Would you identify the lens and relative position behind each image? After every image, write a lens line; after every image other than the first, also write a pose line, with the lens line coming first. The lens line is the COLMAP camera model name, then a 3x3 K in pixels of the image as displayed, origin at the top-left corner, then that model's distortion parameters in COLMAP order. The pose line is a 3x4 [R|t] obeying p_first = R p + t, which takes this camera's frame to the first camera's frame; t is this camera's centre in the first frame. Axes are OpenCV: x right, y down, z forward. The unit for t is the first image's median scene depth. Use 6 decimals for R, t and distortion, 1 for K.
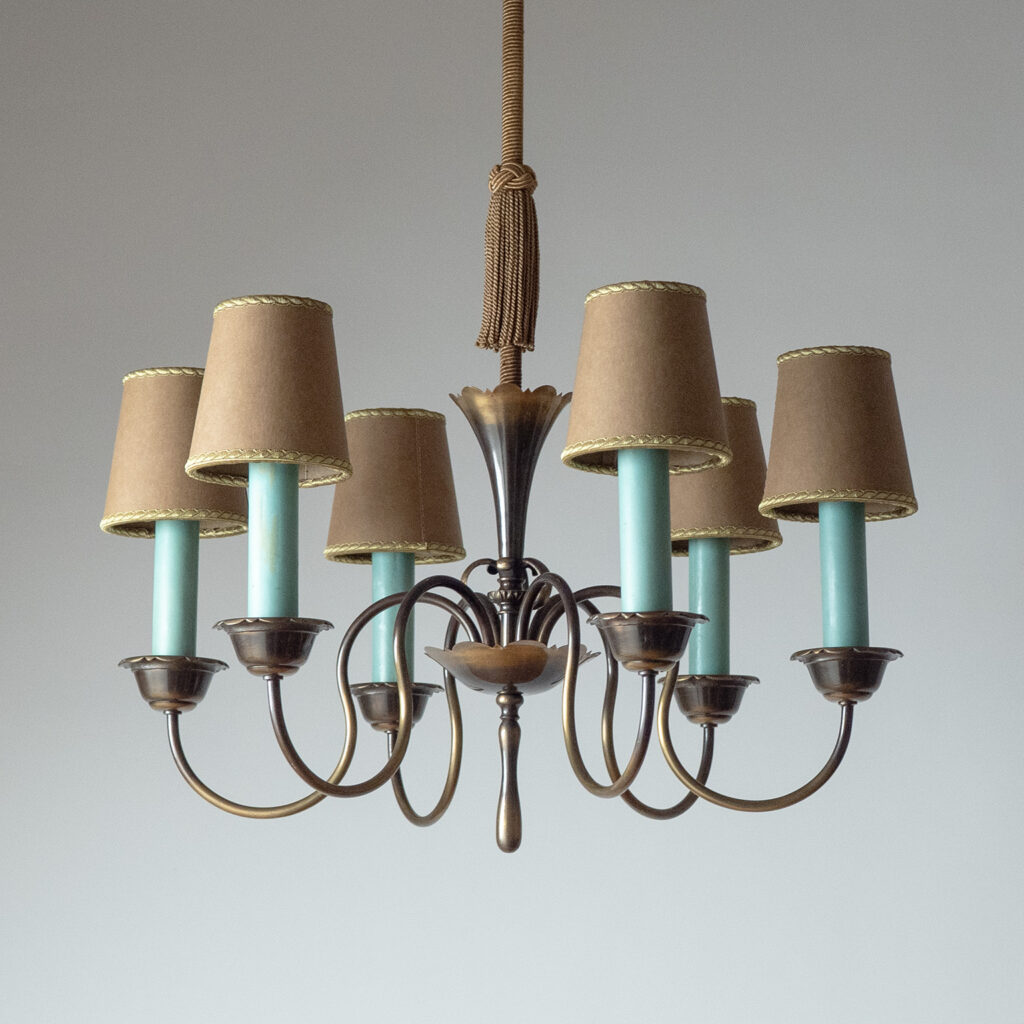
lens RADIAL K [[2994.4, 0, 512.0], [0, 2994.4, 512.0], [0, 0, 1]] dist [-0.133220, -0.860311]
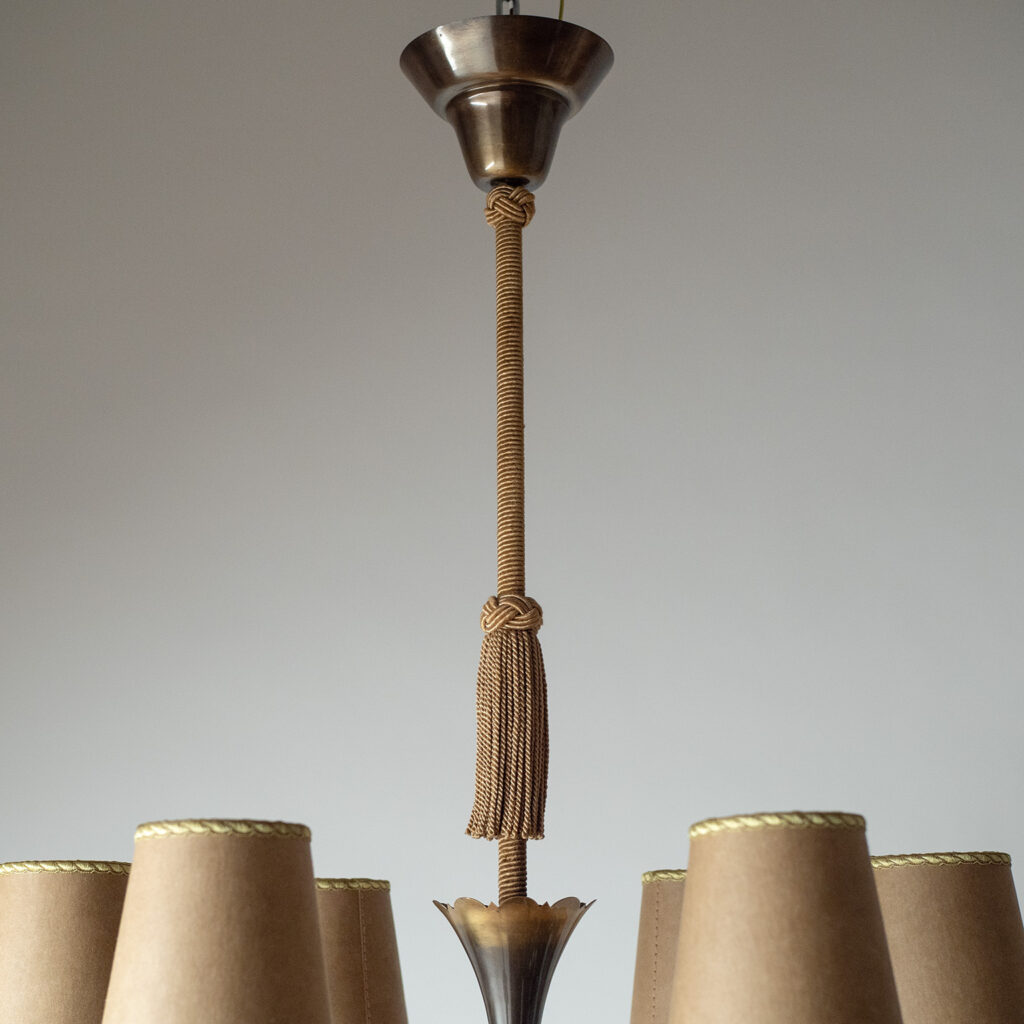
lens RADIAL K [[1953.4, 0, 512.2], [0, 1953.4, 560.8], [0, 0, 1]] dist [-0.094641, -0.205689]
pose [[0.991081, 0.021371, 0.131537, -0.068046], [-0.010857, 0.996724, -0.080141, -0.086024], [-0.132819, 0.077998, 0.988067, 0.504511]]
